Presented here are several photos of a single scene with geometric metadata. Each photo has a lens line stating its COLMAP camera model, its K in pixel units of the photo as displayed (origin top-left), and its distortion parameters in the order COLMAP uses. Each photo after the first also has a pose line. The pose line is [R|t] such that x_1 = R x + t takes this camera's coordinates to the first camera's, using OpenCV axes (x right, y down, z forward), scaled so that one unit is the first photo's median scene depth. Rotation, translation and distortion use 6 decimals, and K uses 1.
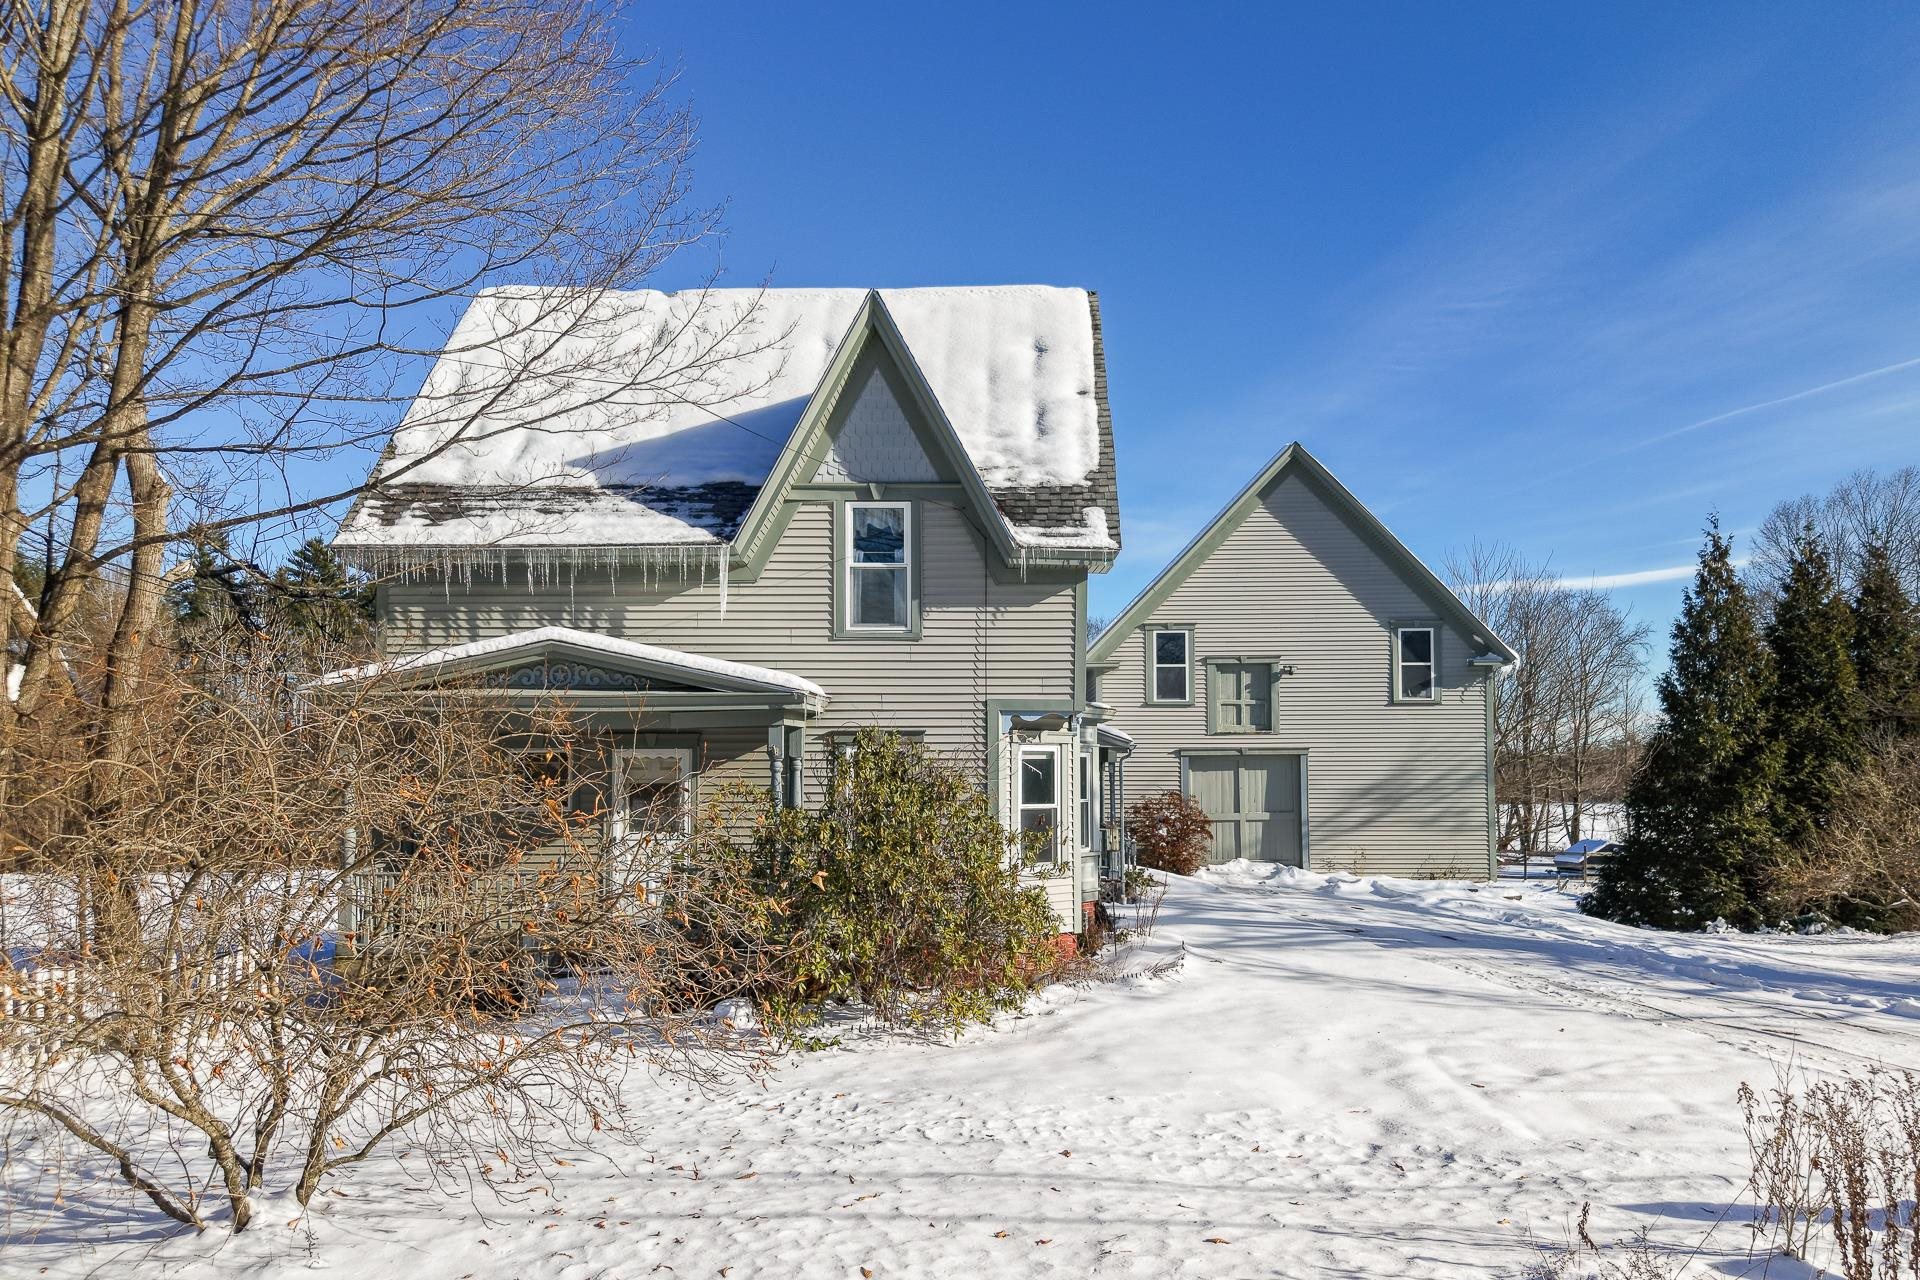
lens RADIAL K [[1335.9, 0, 960.0], [0, 1335.9, 640.0], [0, 0, 1]] dist [0.010751, -0.004966]
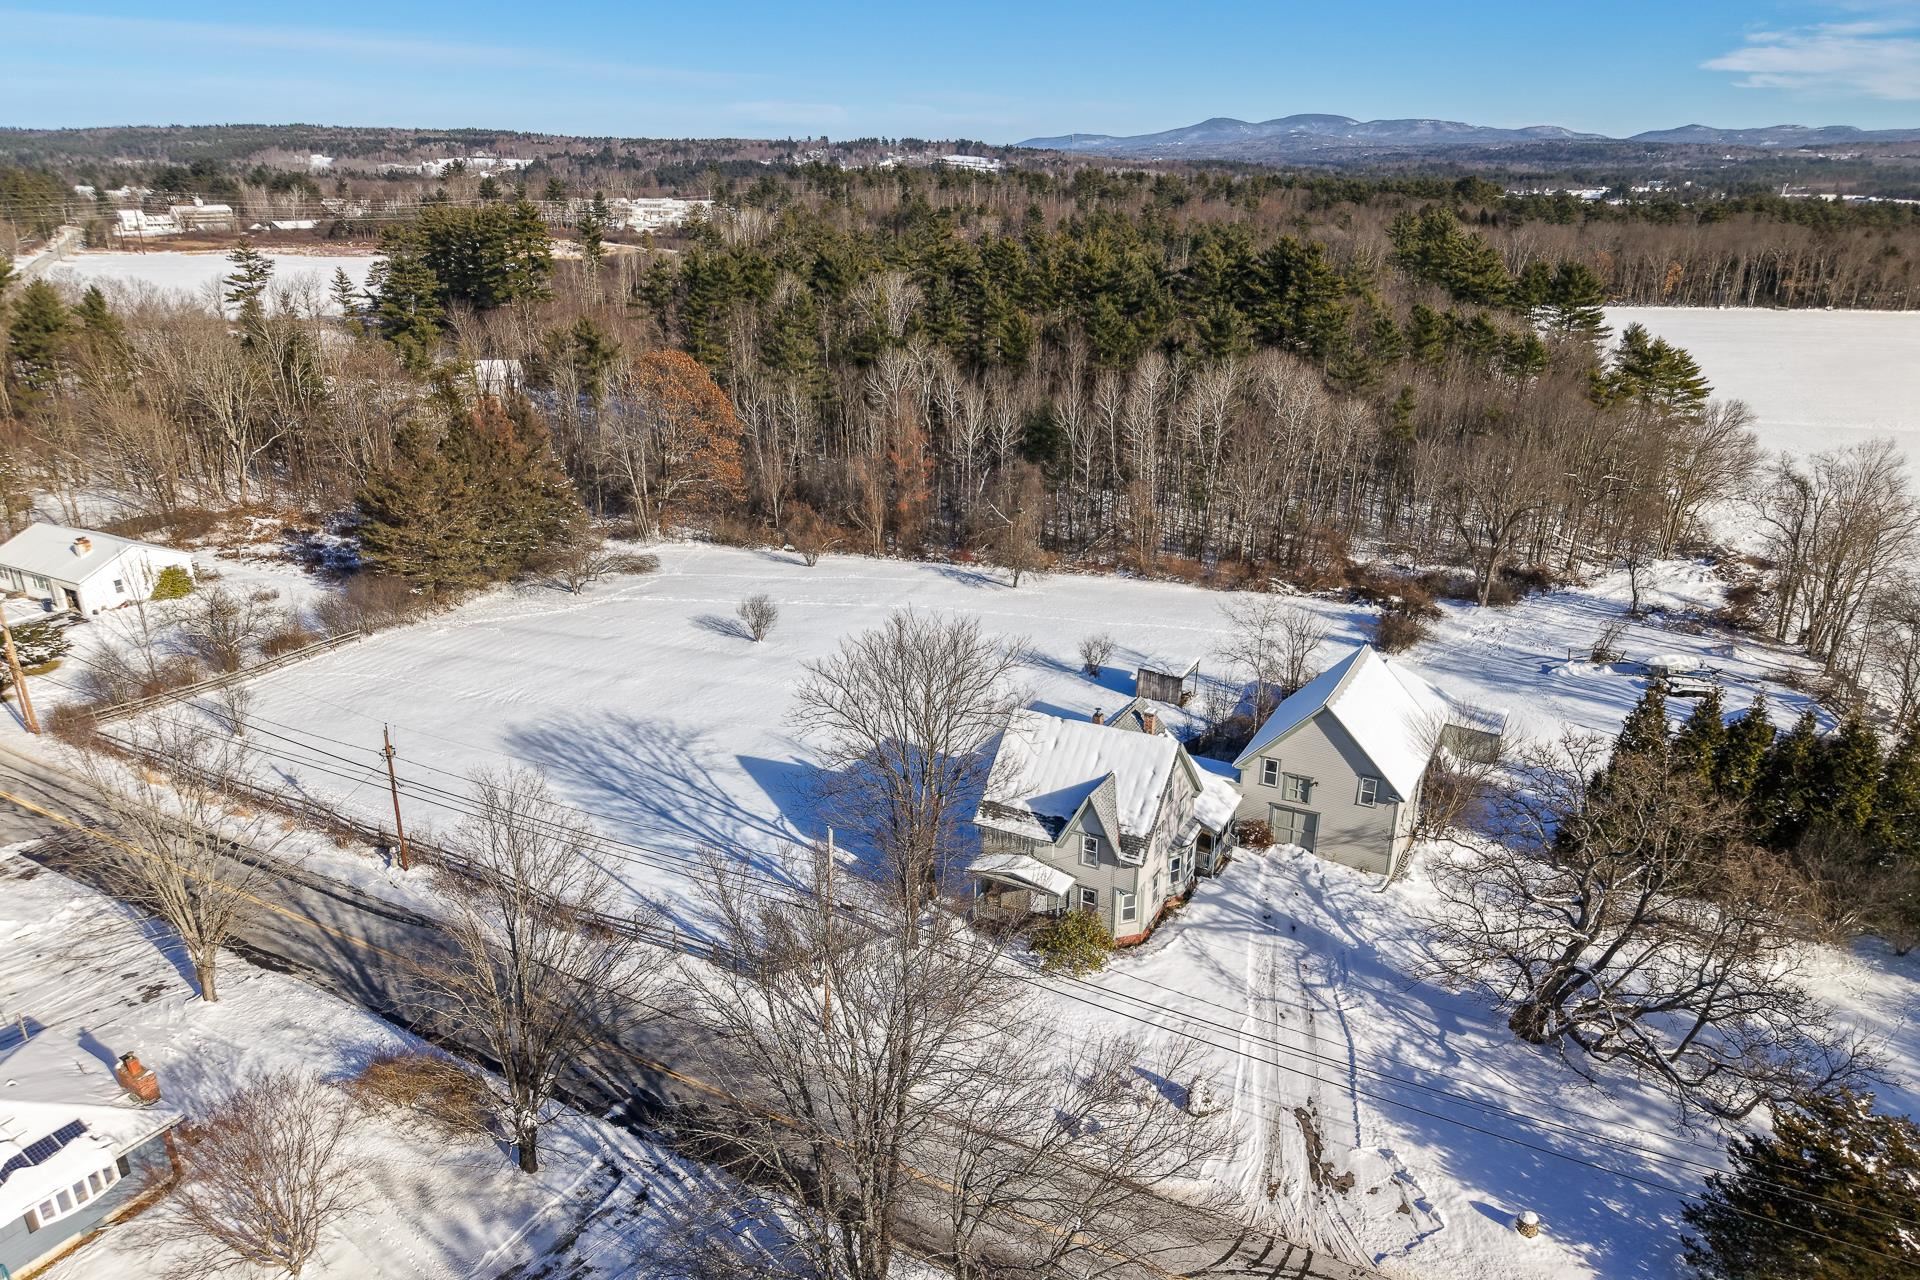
lens RADIAL K [[1335.9, 0, 960.0], [0, 1335.9, 640.0], [0, 0, 1]] dist [0.010751, -0.004966]
pose [[0.892793, 0.149764, -0.424842, 0.688172], [0.044794, 0.908926, 0.414544, -1.324772], [0.448234, -0.389133, 0.804775, -1.256106]]
